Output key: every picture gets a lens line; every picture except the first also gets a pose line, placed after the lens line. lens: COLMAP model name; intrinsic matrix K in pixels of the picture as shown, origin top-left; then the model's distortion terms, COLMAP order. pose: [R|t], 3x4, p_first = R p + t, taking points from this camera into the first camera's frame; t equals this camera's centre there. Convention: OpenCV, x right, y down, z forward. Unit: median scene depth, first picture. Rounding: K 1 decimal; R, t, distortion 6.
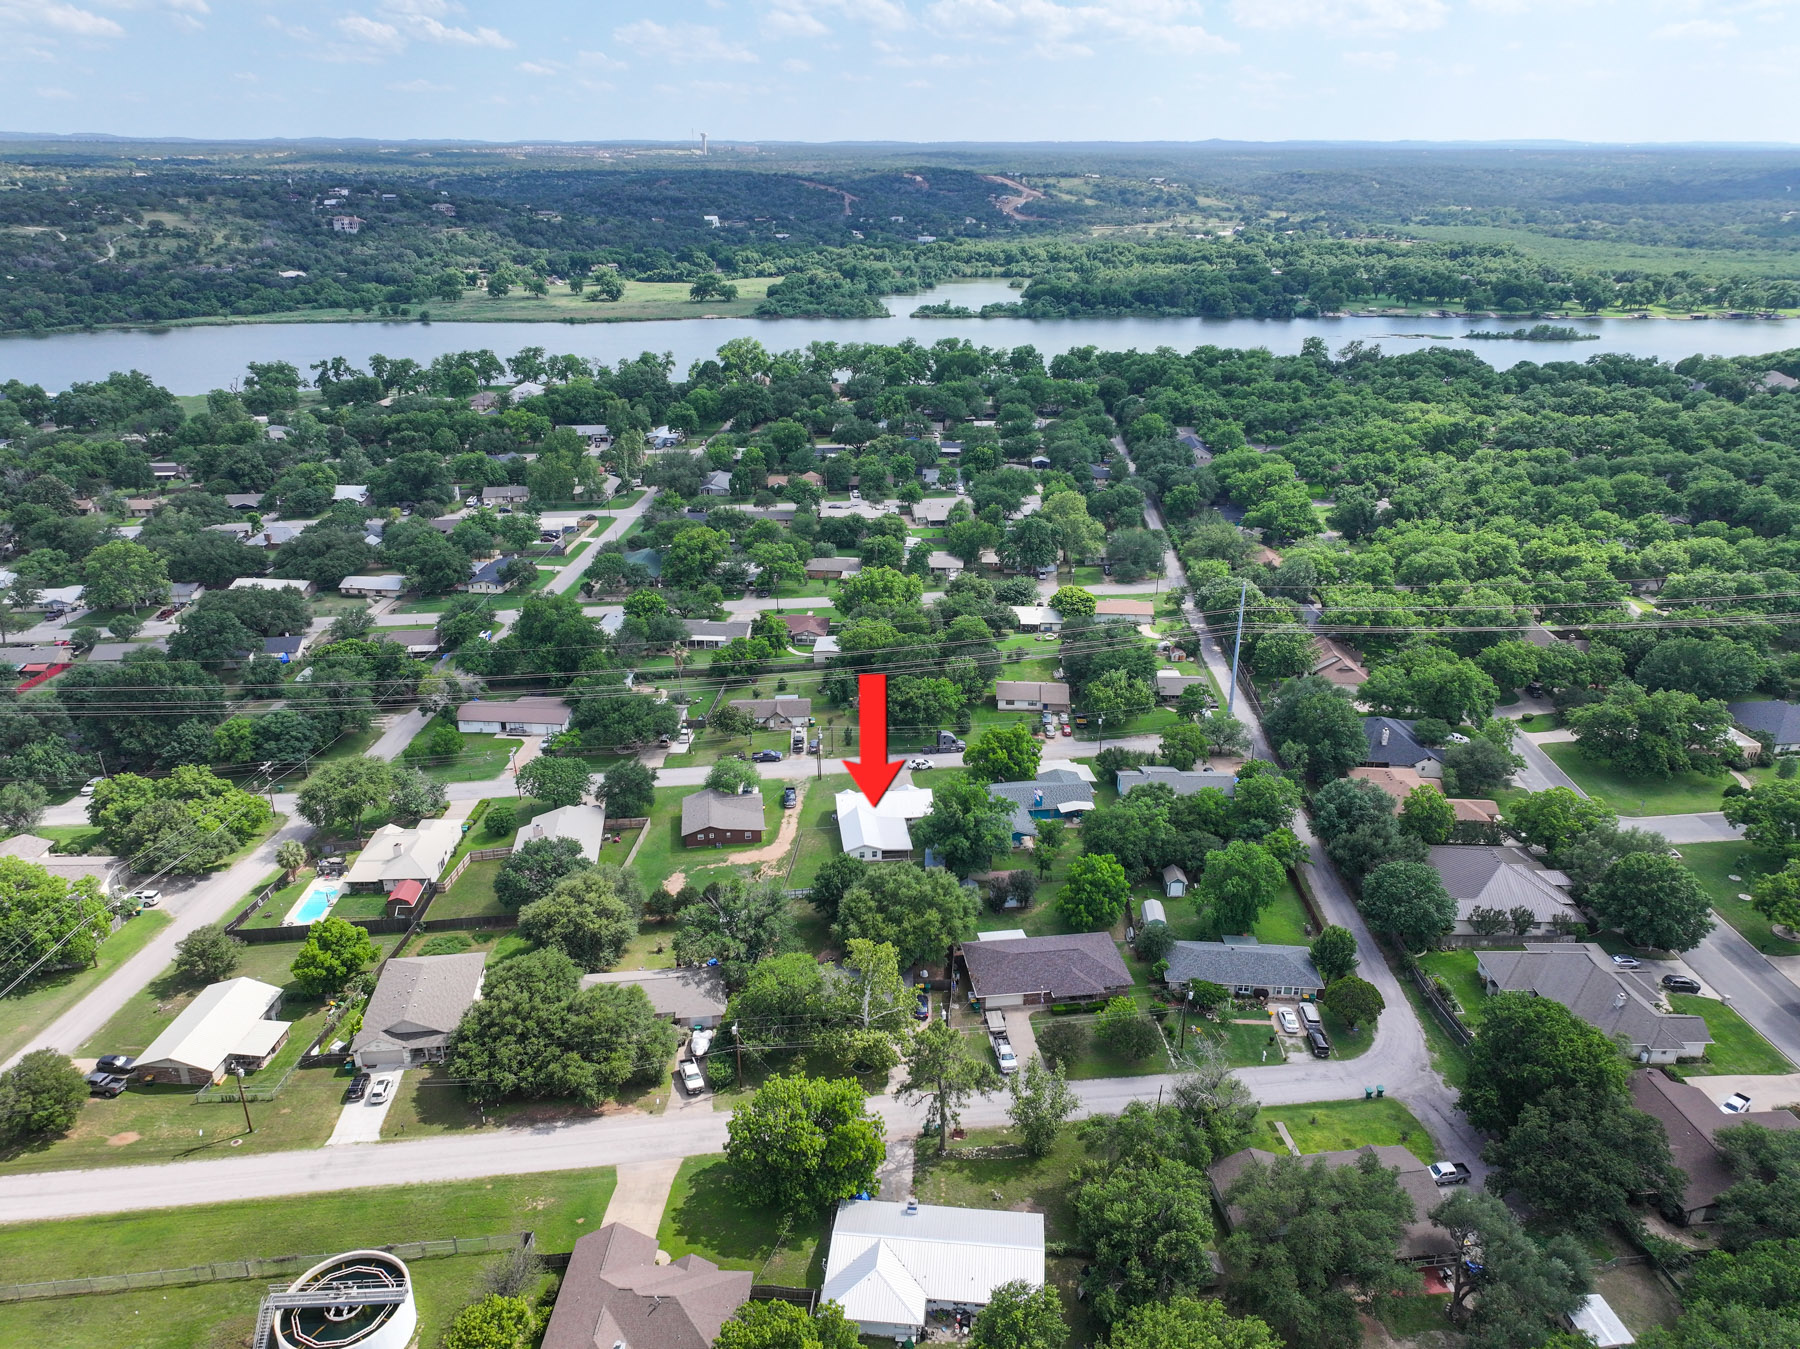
lens RADIAL K [[1272.7, 0, 910.2], [0, 1272.7, 674.2], [0, 0, 1]] dist [0.001829, 0.028258]
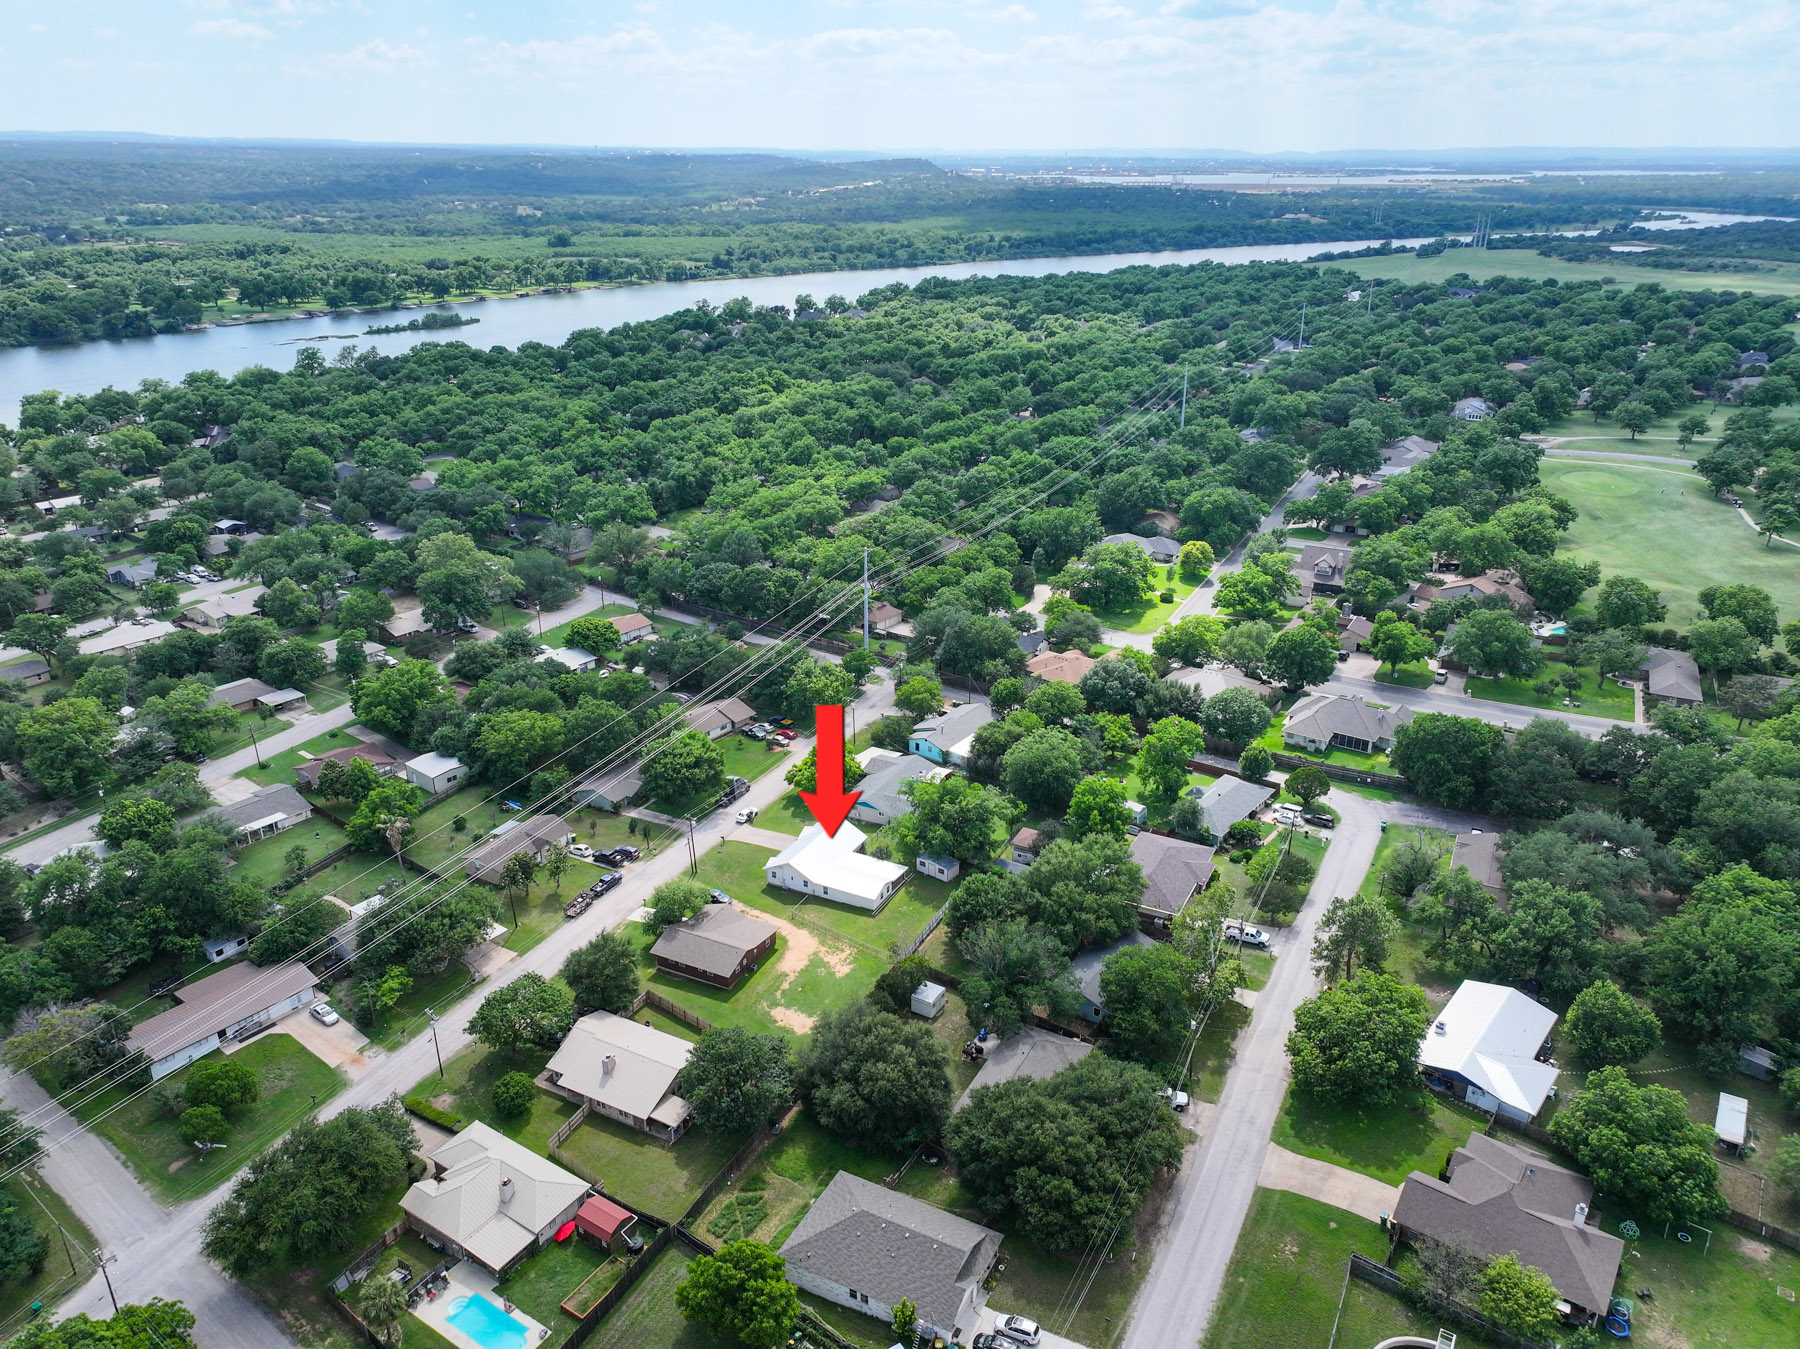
lens RADIAL K [[1272.7, 0, 910.2], [0, 1272.7, 674.2], [0, 0, 1]] dist [0.001829, 0.028258]
pose [[0.571807, -0.318222, 0.756156, -0.154351], [0.315013, 0.936215, 0.155785, -0.034379], [-0.757499, 0.149120, 0.635578, 0.078845]]
